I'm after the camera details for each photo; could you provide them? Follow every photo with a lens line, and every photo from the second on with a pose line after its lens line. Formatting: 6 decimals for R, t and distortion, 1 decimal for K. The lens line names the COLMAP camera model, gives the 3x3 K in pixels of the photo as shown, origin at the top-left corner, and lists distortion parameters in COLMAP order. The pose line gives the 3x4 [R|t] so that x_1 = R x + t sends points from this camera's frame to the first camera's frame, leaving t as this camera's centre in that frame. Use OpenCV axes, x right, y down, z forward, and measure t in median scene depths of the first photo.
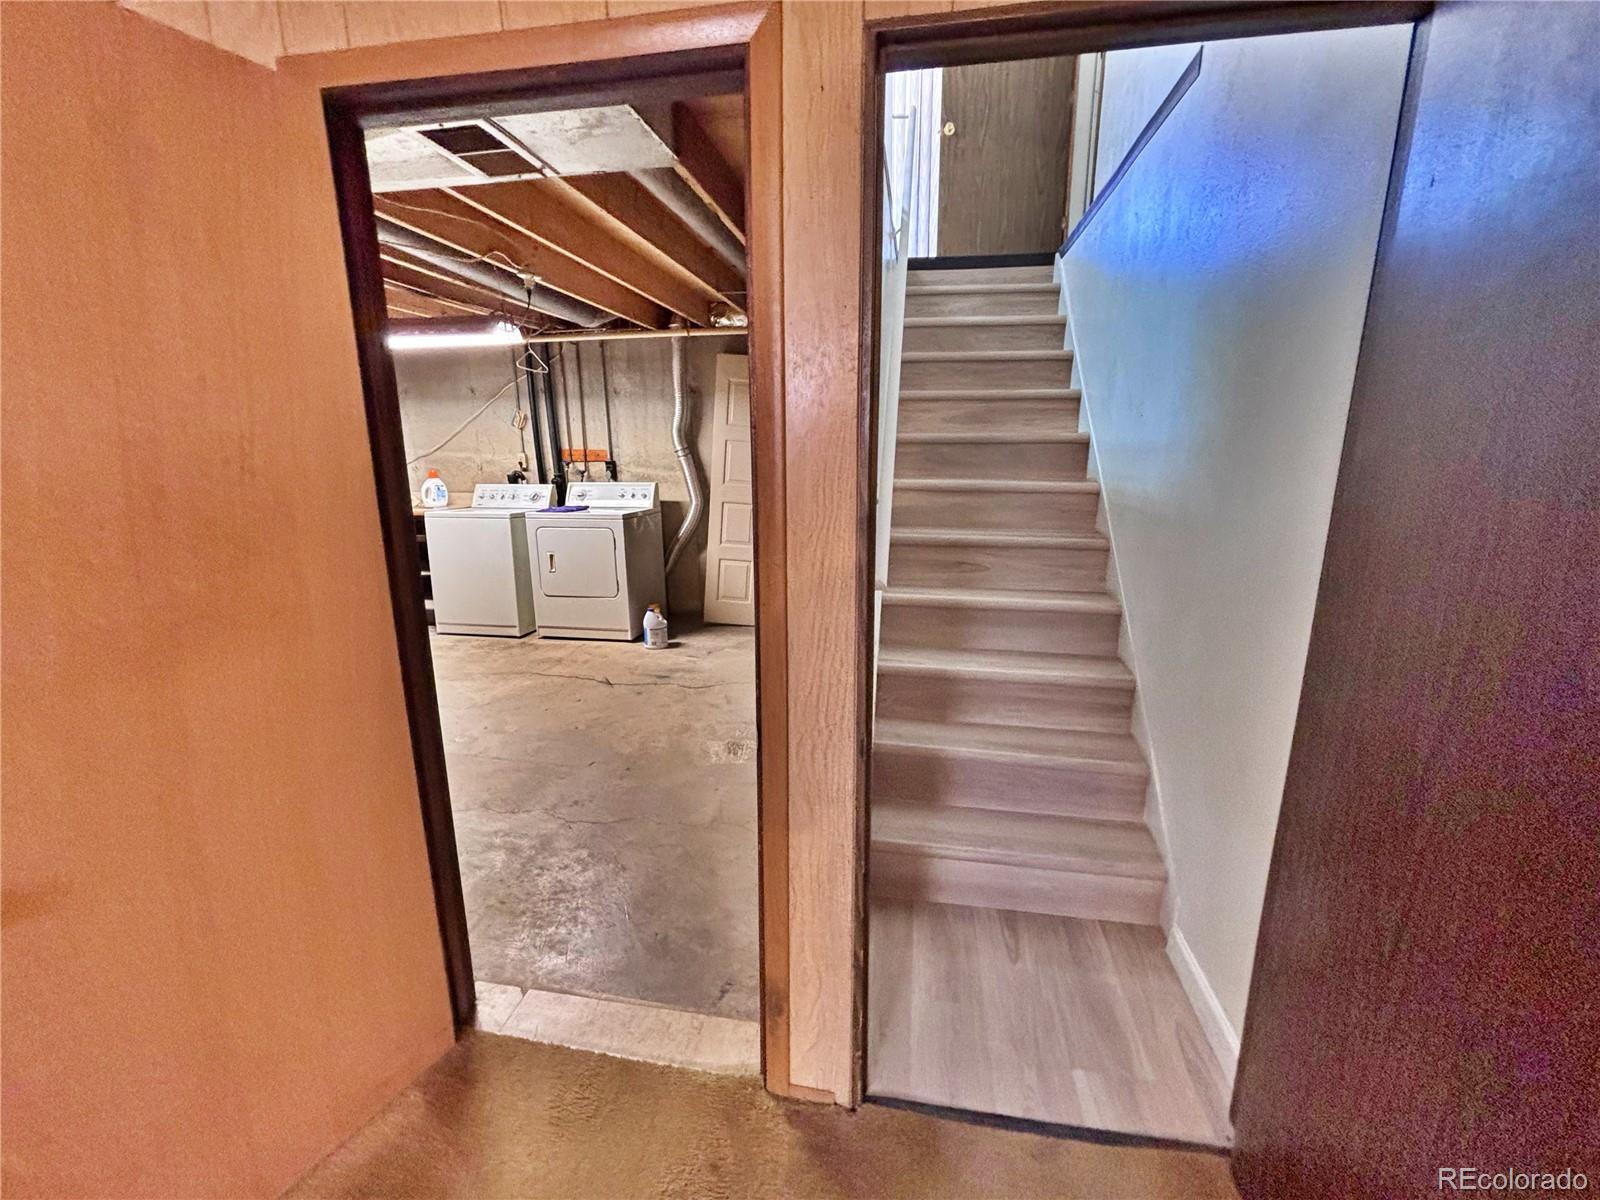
lens RADIAL K [[667.9, 0, 800.0], [0, 667.9, 600.0], [0, 0, 1]] dist [0.003786, 0.000457]
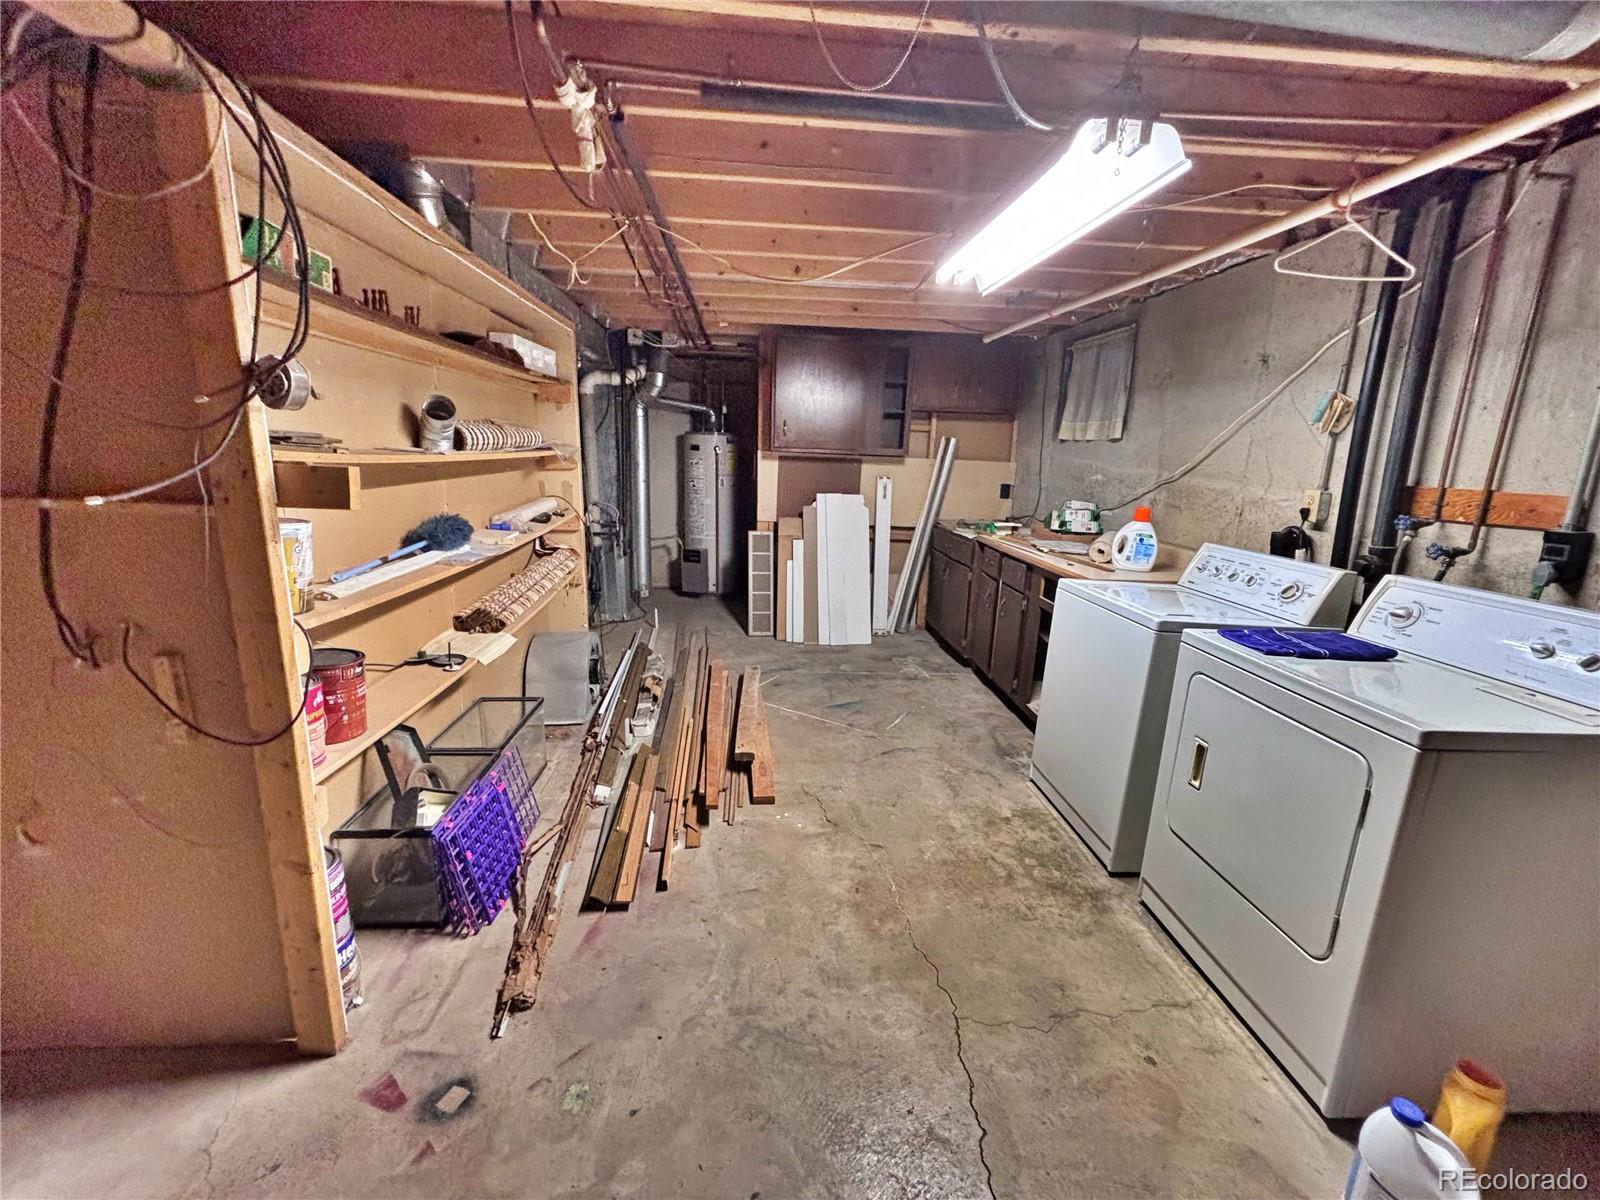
lens RADIAL K [[657.9, 0, 800.7], [0, 657.9, 595.0], [0, 0, 1]] dist [0.000590, 0.000278]
pose [[0.252686, 0.220348, -0.942123, -0.077744], [-0.247379, 0.956072, 0.157261, -0.142981], [0.935389, 0.193324, 0.296096, 0.590547]]
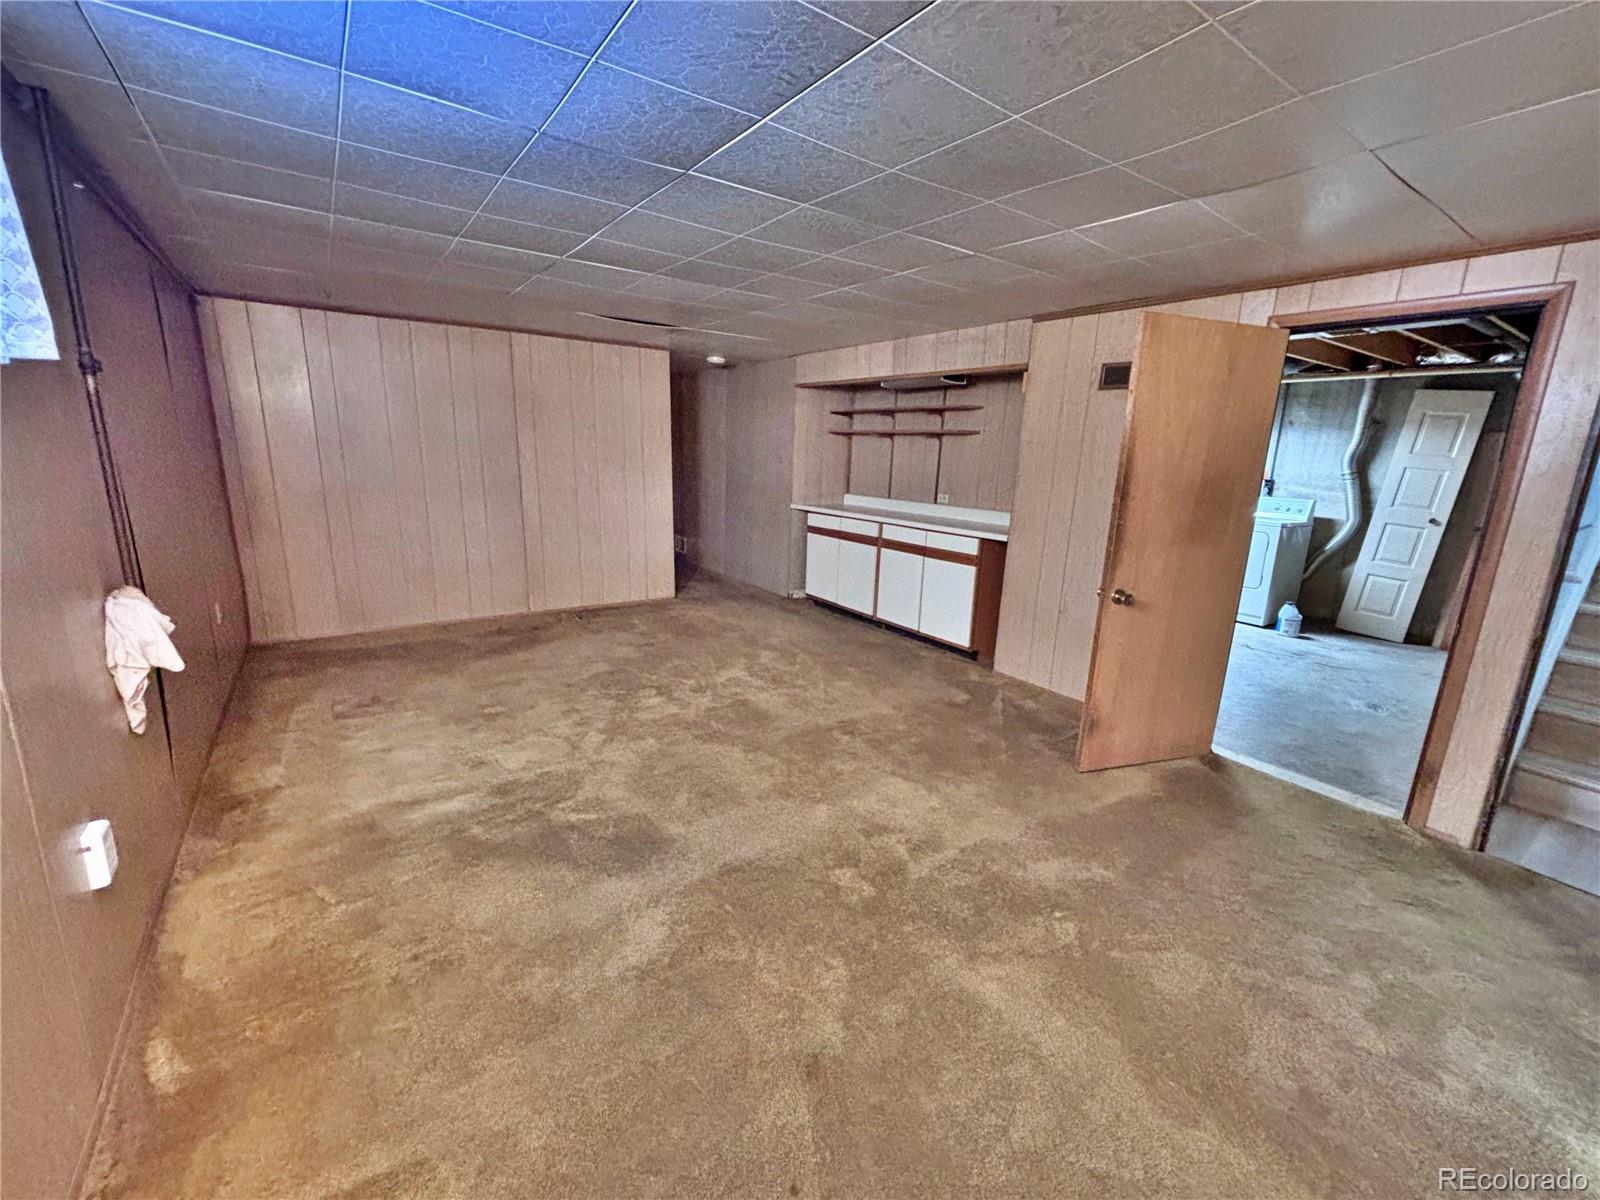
lens RADIAL K [[667.9, 0, 800.0], [0, 667.9, 600.0], [0, 0, 1]] dist [0.003786, 0.000457]
pose [[0.709207, 0.182112, -0.681073, -0.026305], [-0.194825, 0.979067, 0.058920, 0.099981], [0.677546, 0.090904, 0.729841, -0.442798]]
